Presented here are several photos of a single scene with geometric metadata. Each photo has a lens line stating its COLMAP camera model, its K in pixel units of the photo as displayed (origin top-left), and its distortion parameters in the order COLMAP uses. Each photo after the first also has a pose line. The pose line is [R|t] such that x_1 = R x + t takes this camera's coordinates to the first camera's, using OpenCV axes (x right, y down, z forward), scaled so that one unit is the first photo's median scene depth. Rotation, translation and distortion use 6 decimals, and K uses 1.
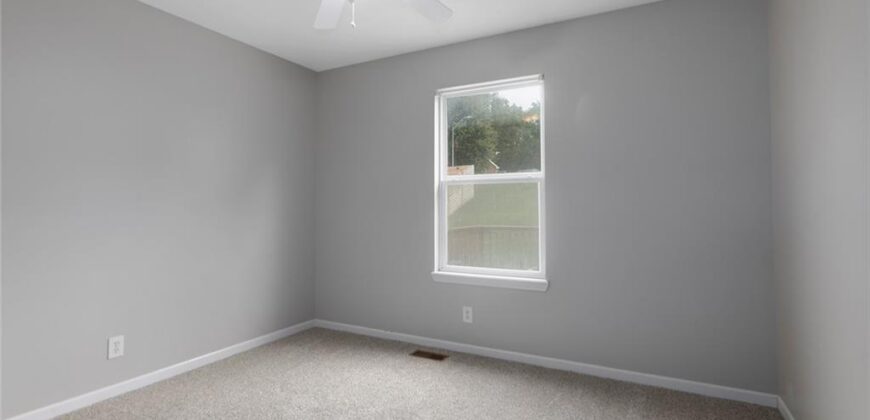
lens RADIAL K [[420.4, 0, 433.5], [0, 420.4, 202.3], [0, 0, 1]] dist [-0.003797, 0.000356]
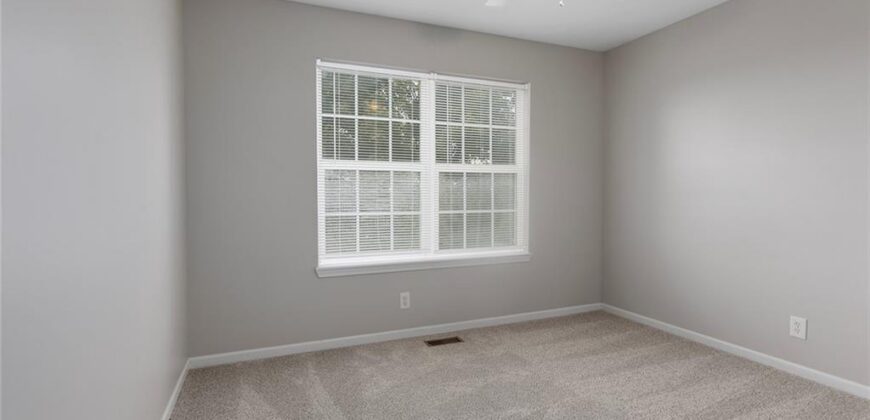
lens RADIAL K [[420.4, 0, 433.5], [0, 420.4, 202.3], [0, 0, 1]] dist [-0.003797, 0.000356]
pose [[0.629206, -0.013648, 0.777119, -0.796164], [-0.013357, 0.999508, 0.028369, 0.006781], [-0.777124, -0.028230, 0.628714, 0.404040]]
